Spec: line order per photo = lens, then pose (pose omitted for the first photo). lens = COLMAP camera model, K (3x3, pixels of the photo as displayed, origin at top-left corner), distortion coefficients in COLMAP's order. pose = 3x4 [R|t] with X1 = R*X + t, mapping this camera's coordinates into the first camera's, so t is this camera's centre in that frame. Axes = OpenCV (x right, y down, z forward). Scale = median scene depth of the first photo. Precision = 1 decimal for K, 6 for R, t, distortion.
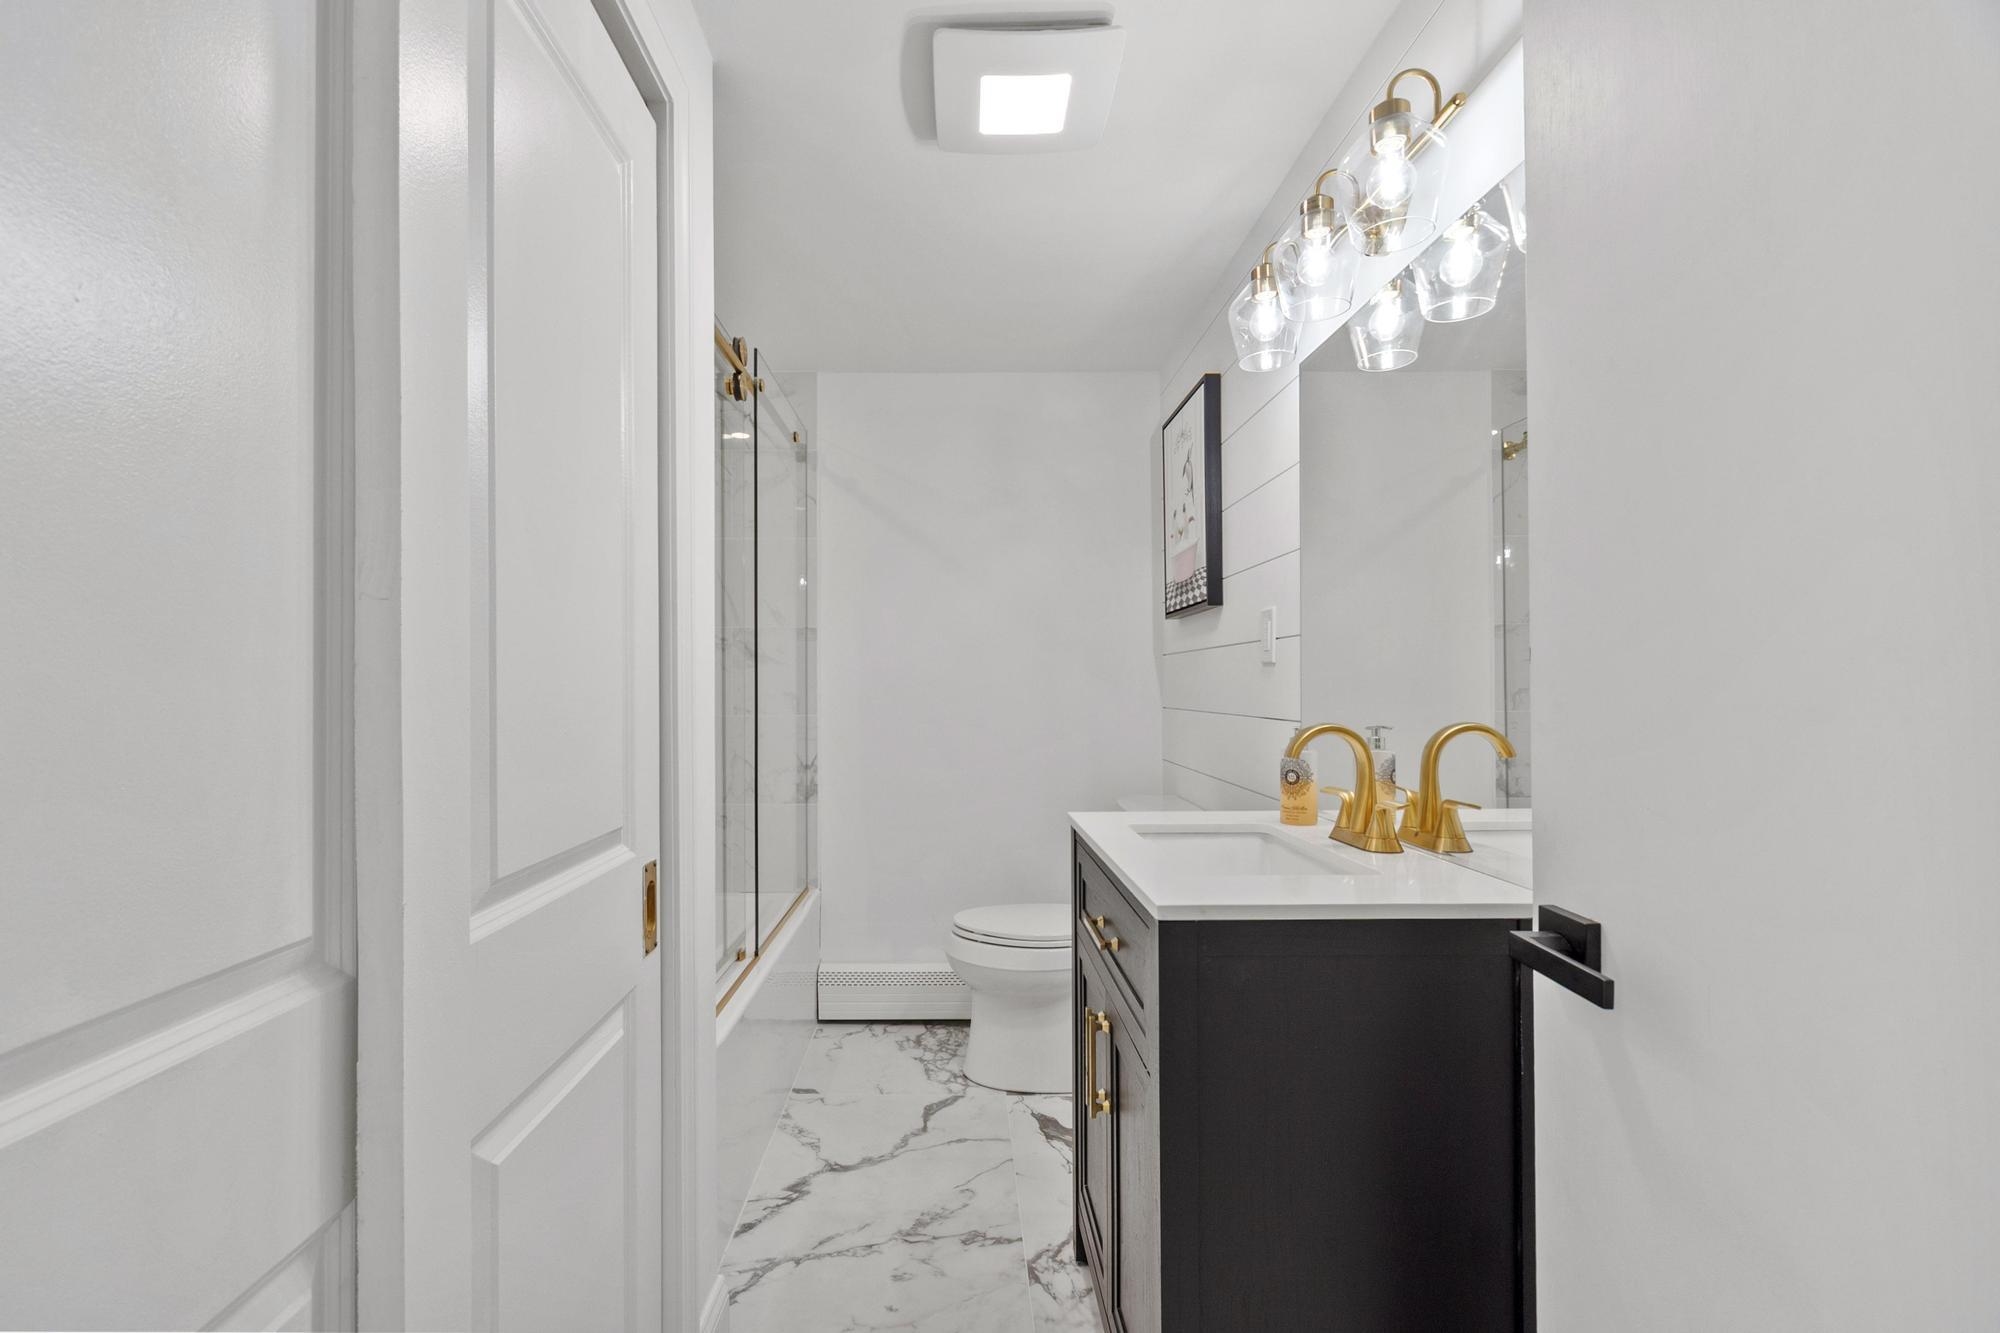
lens RADIAL K [[883.2, 0, 956.9], [0, 883.2, 678.3], [0, 0, 1]] dist [0.010475, -0.004991]
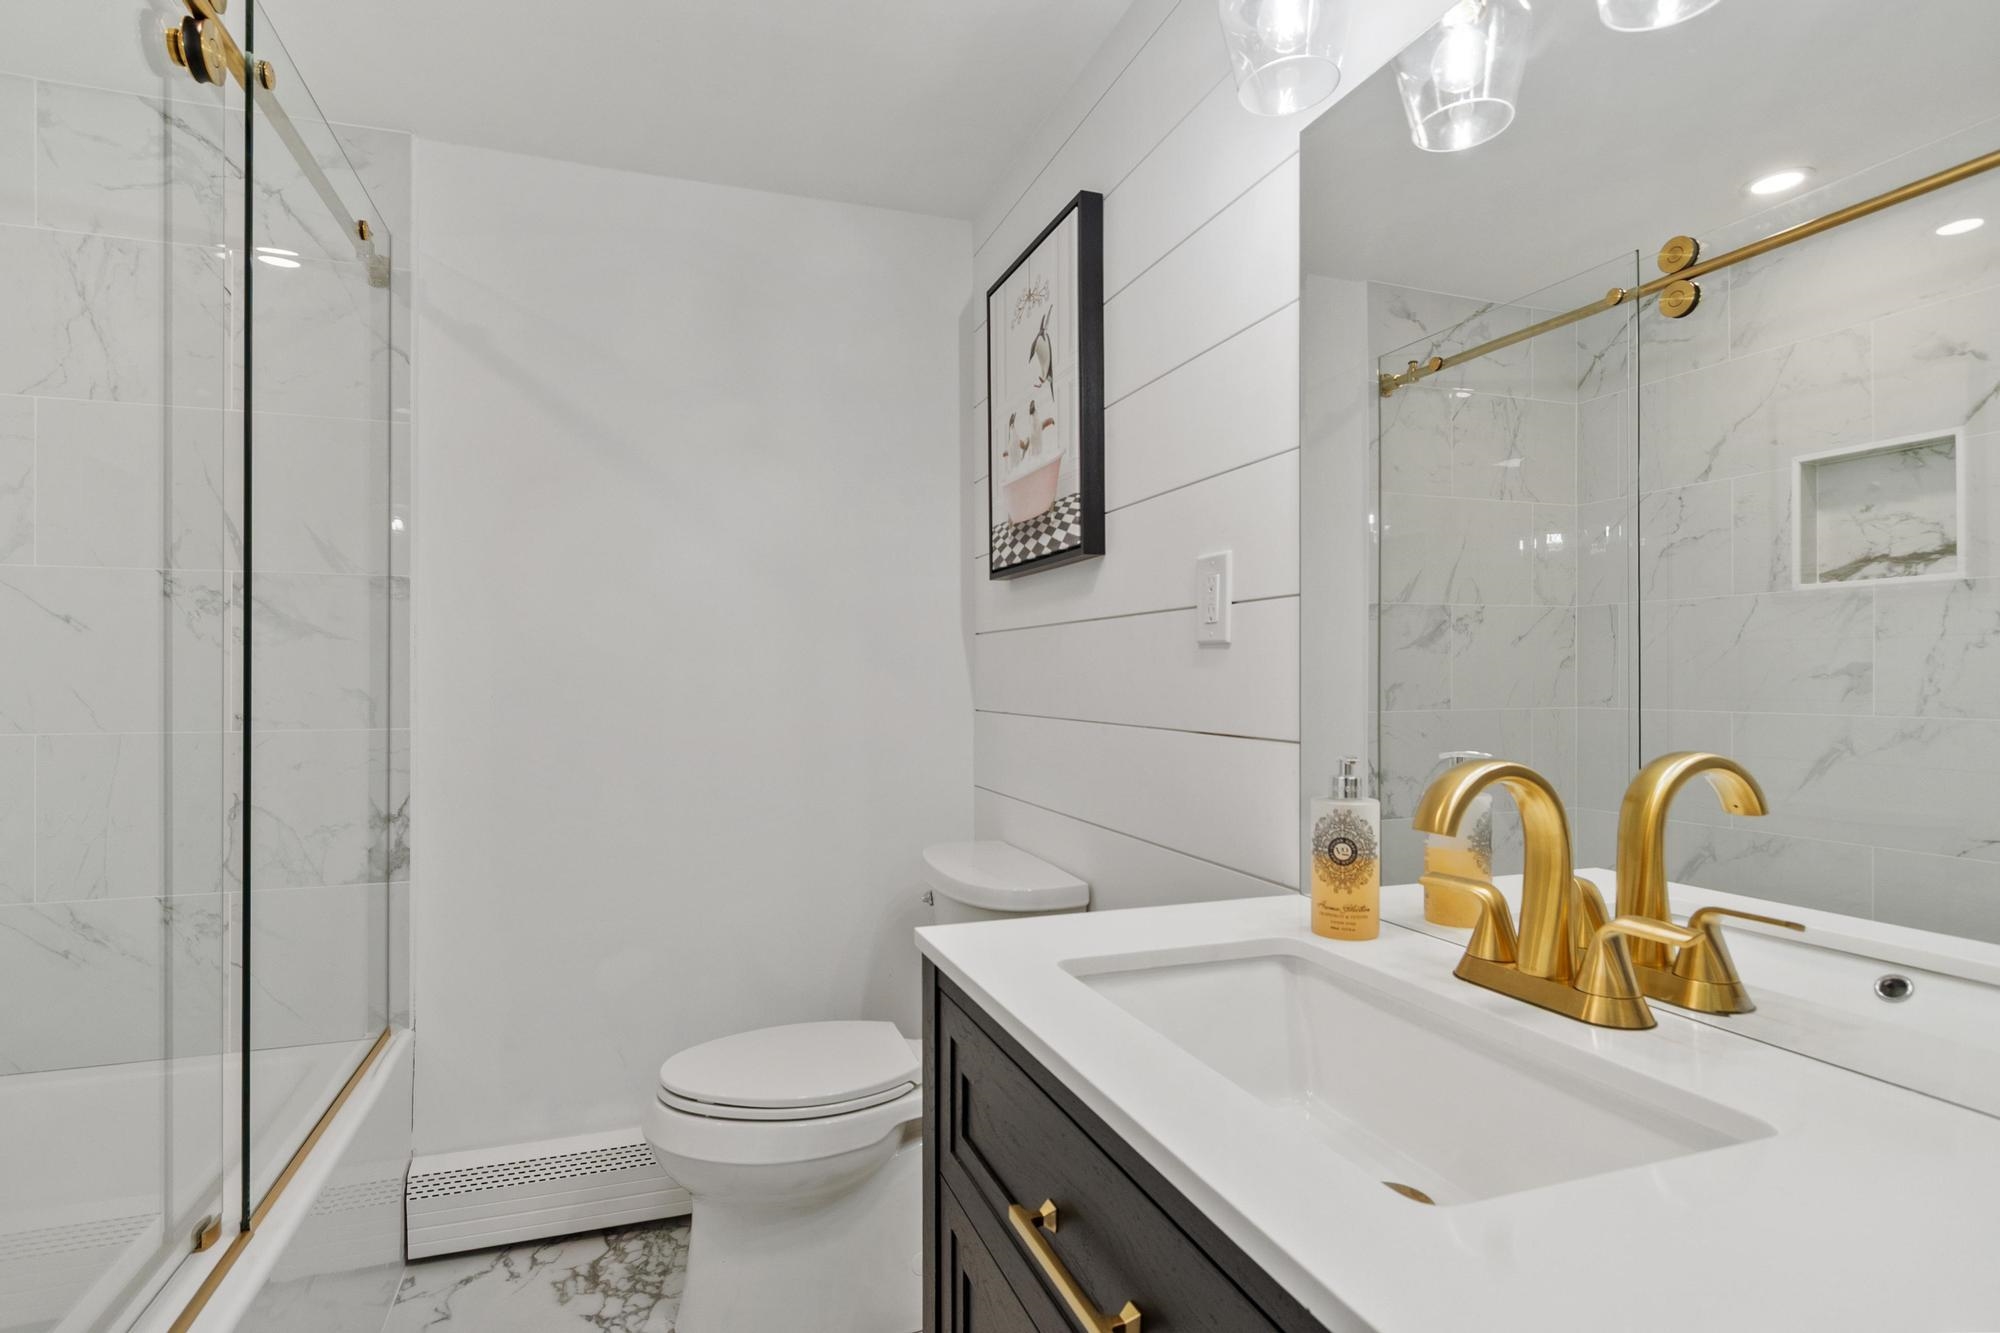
lens RADIAL K [[1068.0, 0, 993.6], [0, 1068.0, 672.0], [0, 0, 1]] dist [0.002919, 0.002303]
pose [[0.949951, 0.004575, 0.312365, -0.015407], [-0.005607, 0.999981, 0.002408, 0.001100], [-0.312348, -0.004039, 0.949959, 0.244561]]
